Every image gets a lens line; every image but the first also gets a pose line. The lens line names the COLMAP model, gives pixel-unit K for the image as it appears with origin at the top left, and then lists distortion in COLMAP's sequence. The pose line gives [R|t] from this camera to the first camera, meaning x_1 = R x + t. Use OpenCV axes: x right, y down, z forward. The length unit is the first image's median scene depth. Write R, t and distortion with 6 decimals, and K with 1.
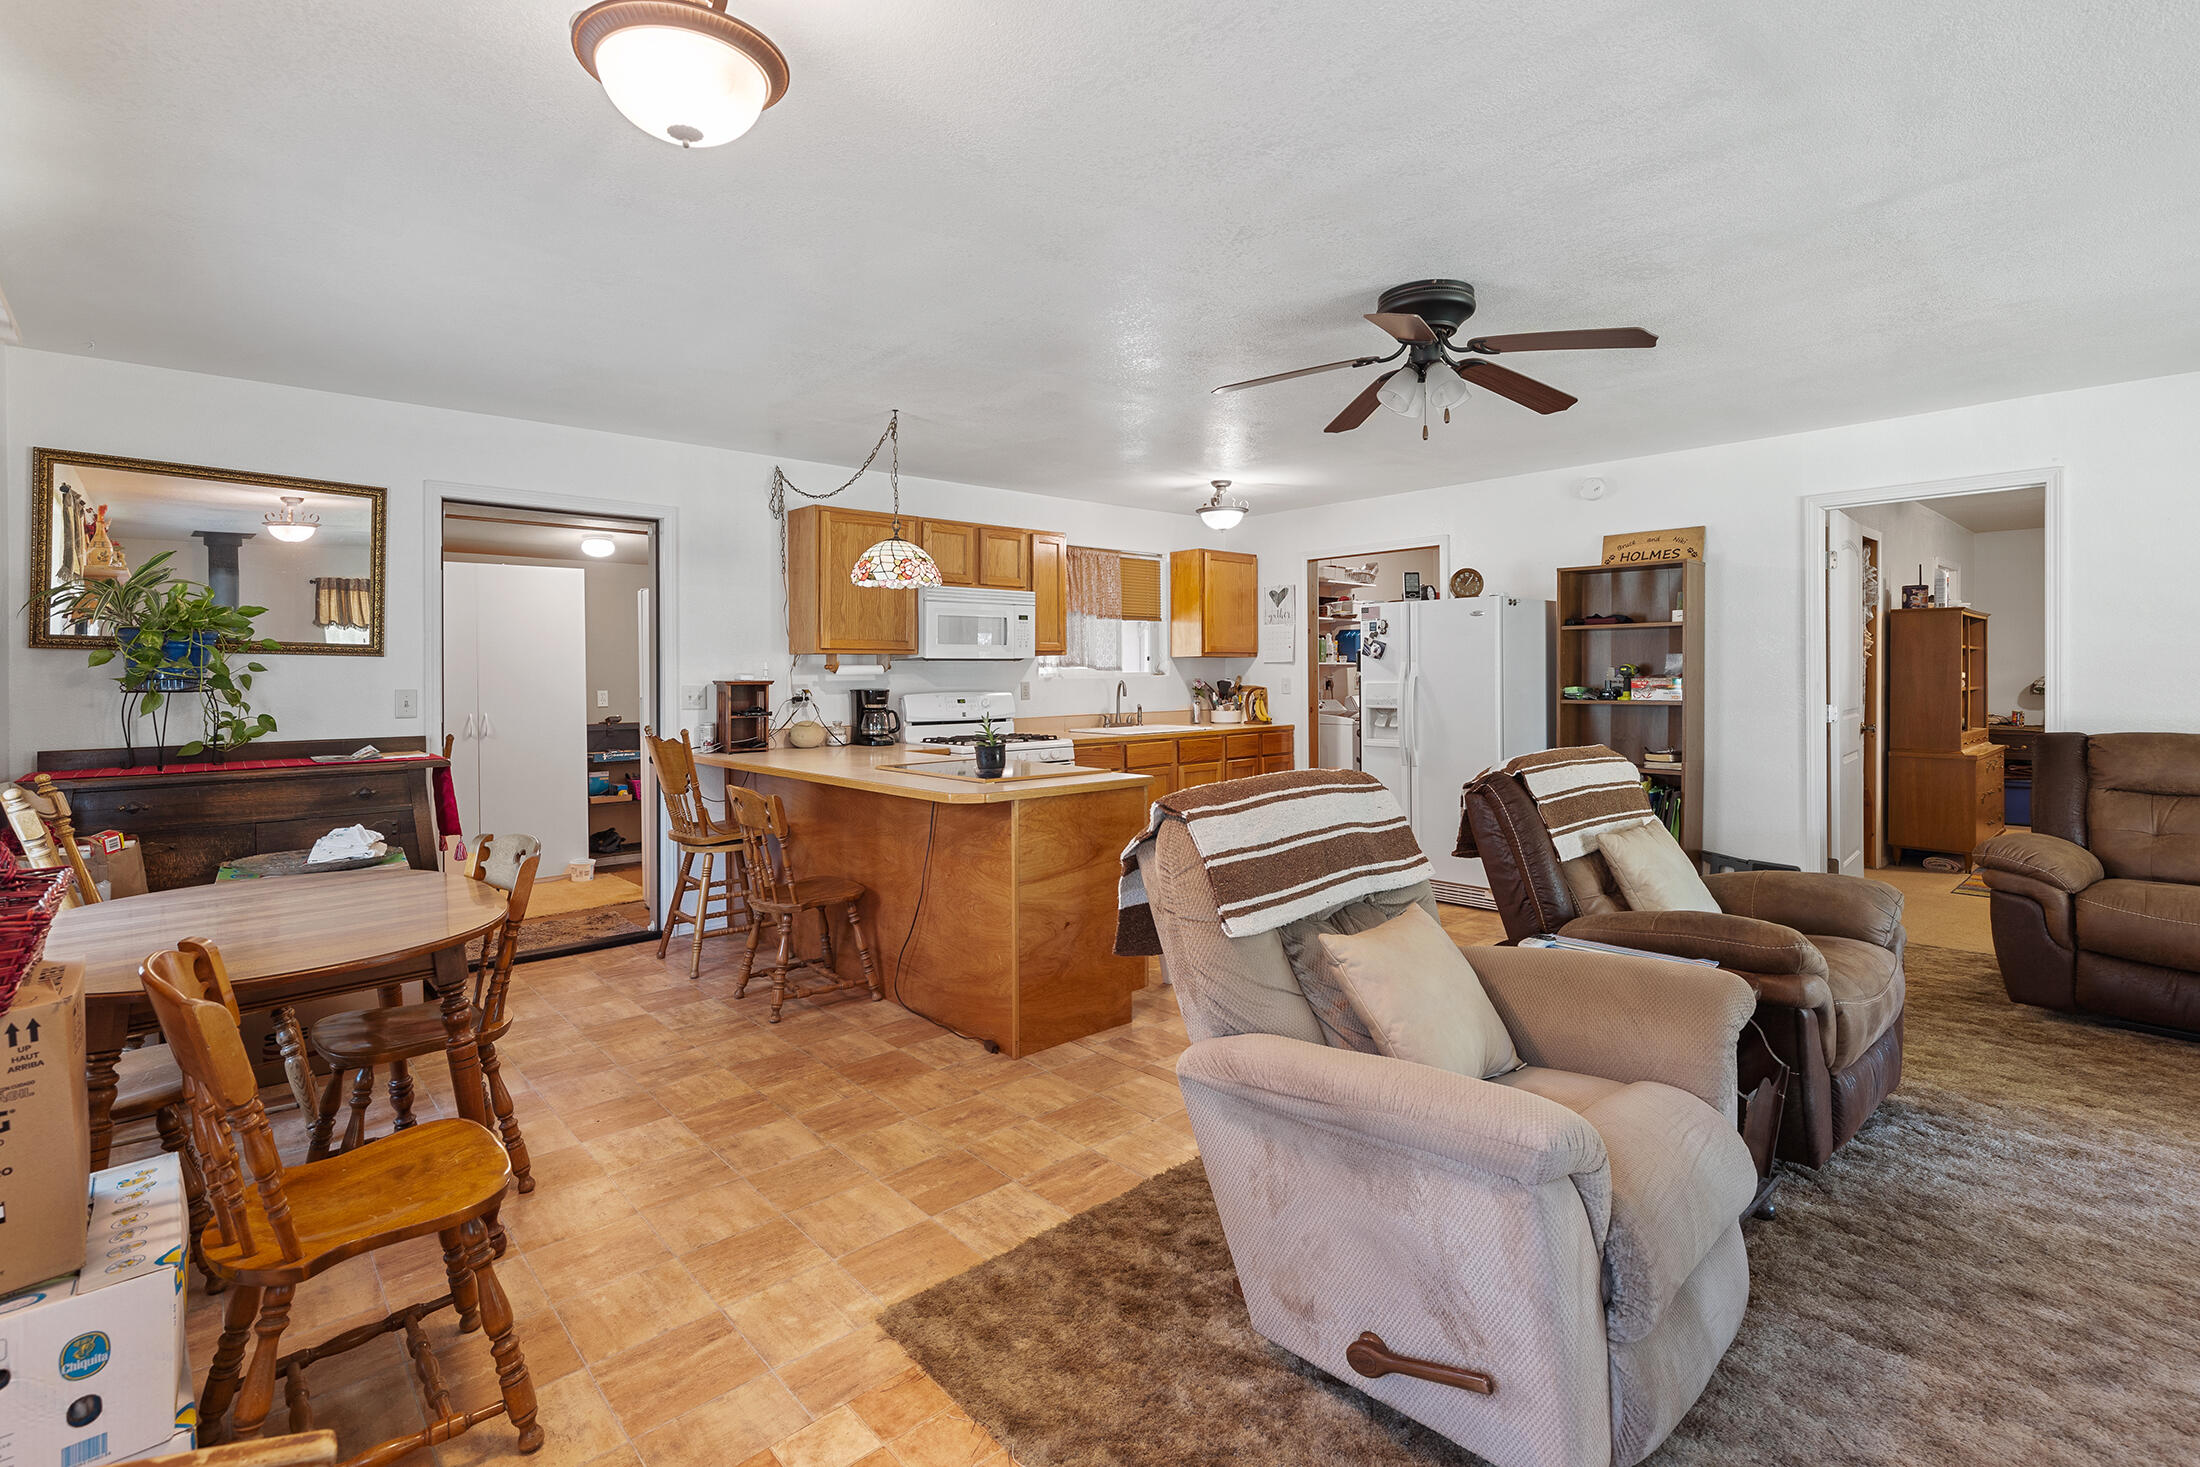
lens RADIAL K [[1084.4, 0, 1100.9], [0, 1084.4, 718.6], [0, 0, 1]] dist [0.000026, -0.000008]
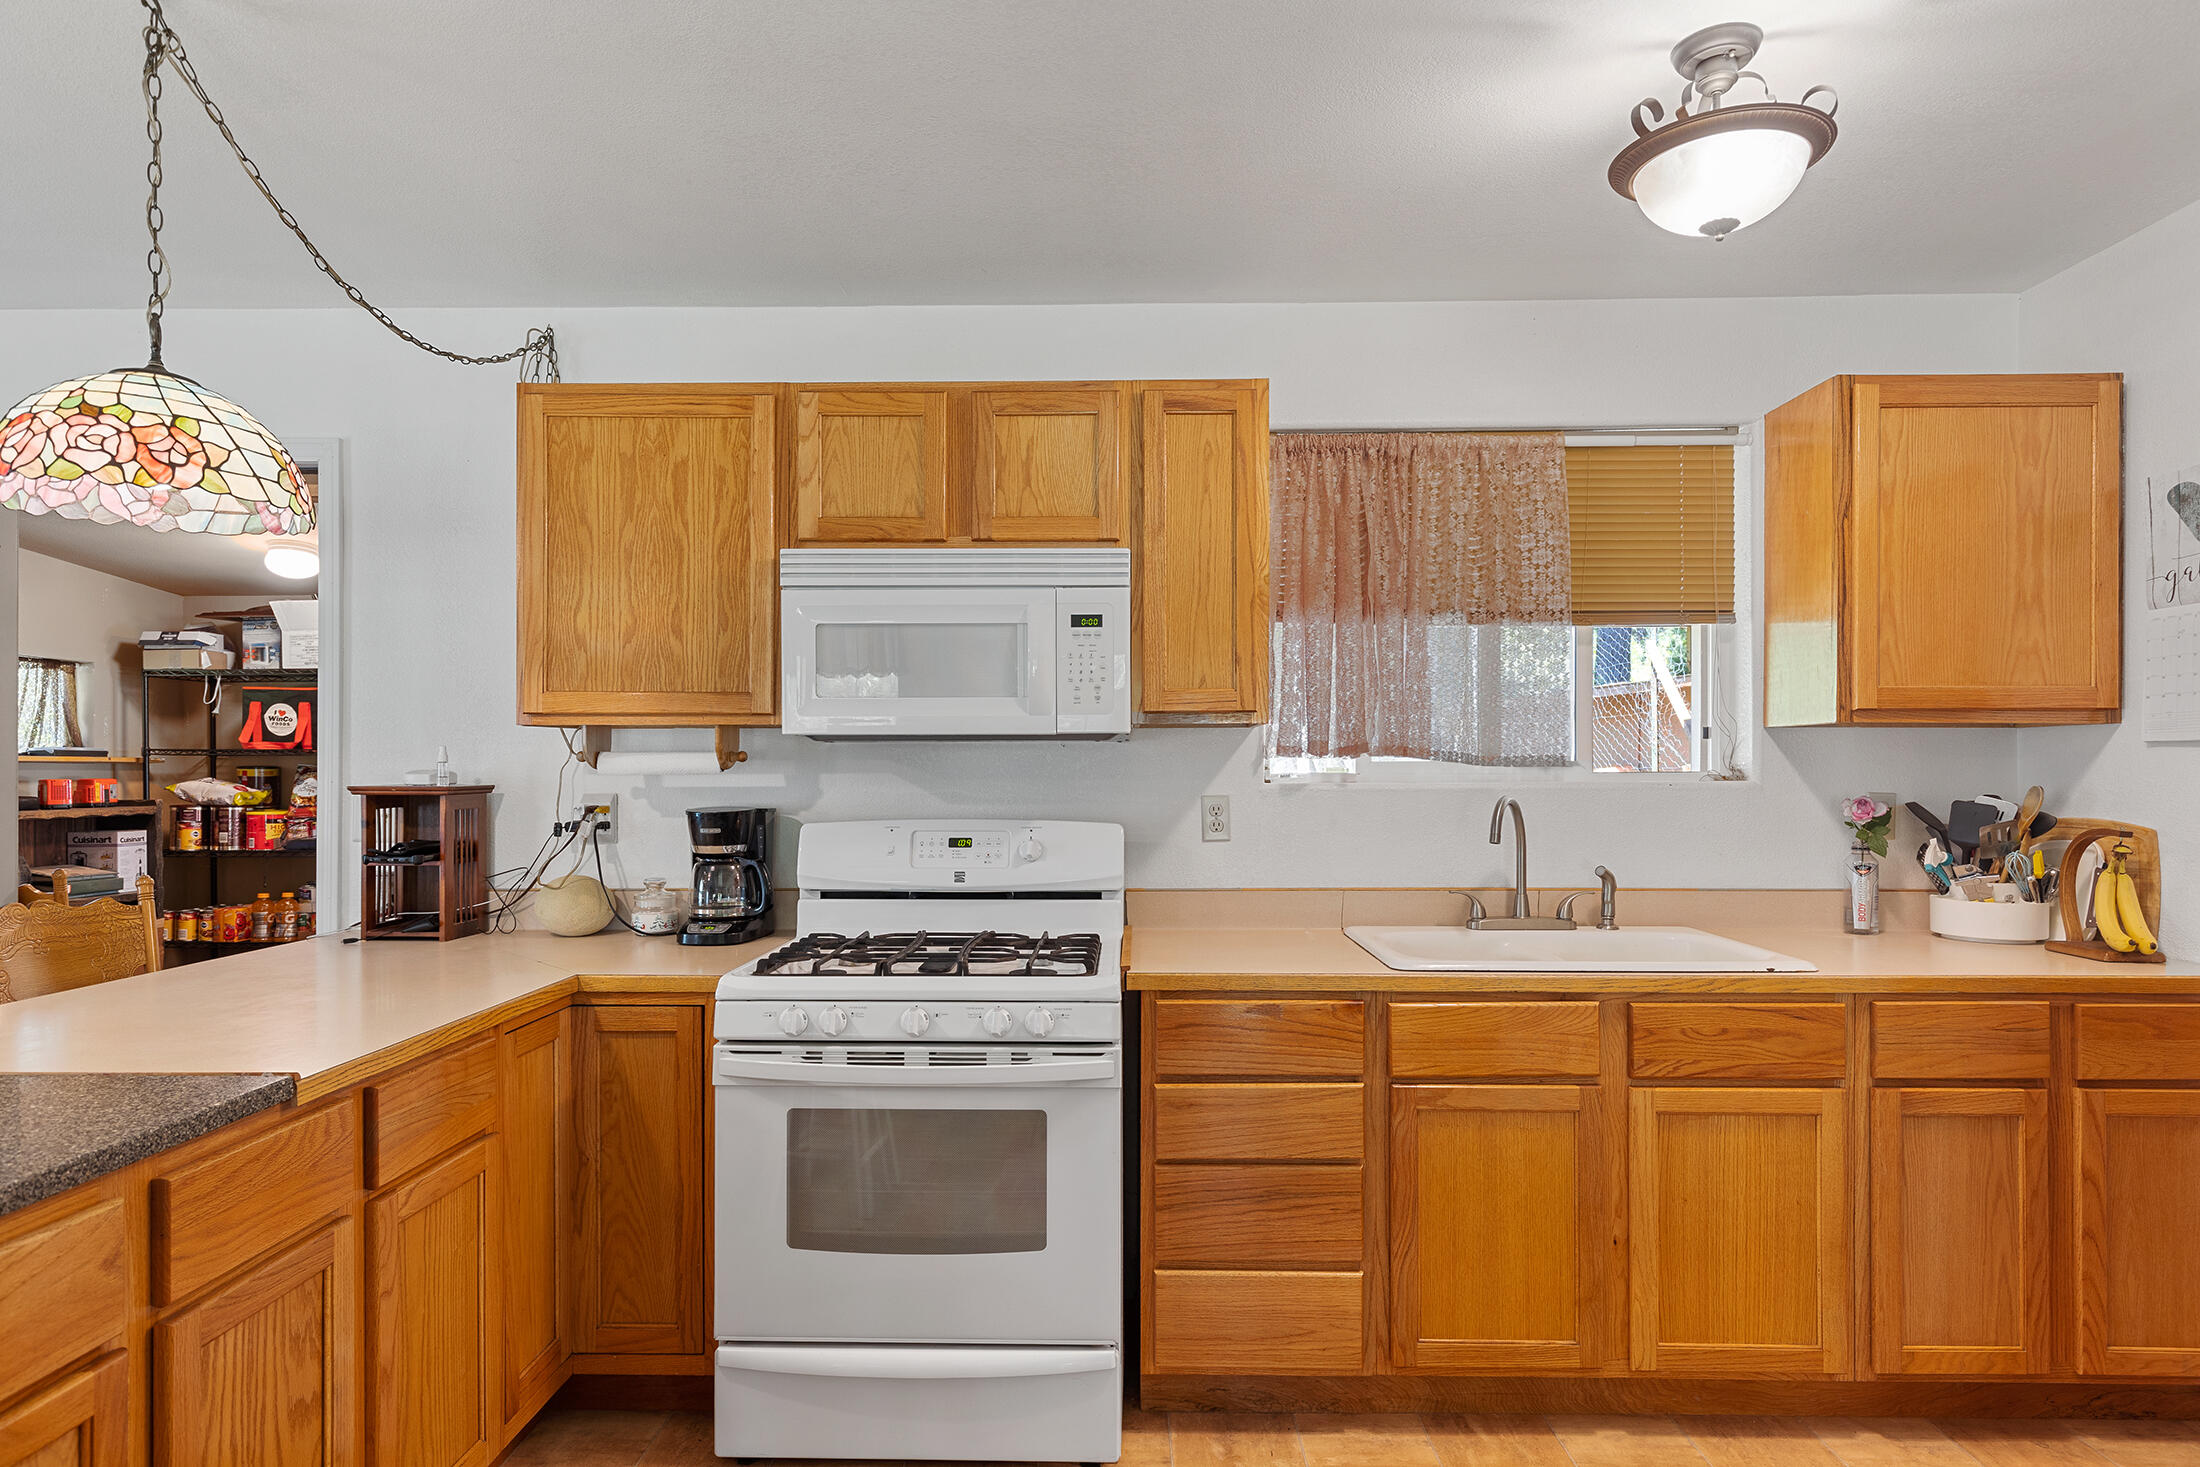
lens RADIAL K [[1222.7, 0, 1099.6], [0, 1222.7, 775.3], [0, 0, 1]] dist [0.012944, 0.000138]
pose [[0.722363, 0.010162, -0.691439, 0.184295], [-0.033794, 0.999216, -0.020620, -0.028178], [0.690687, 0.038262, 0.722141, 0.604480]]
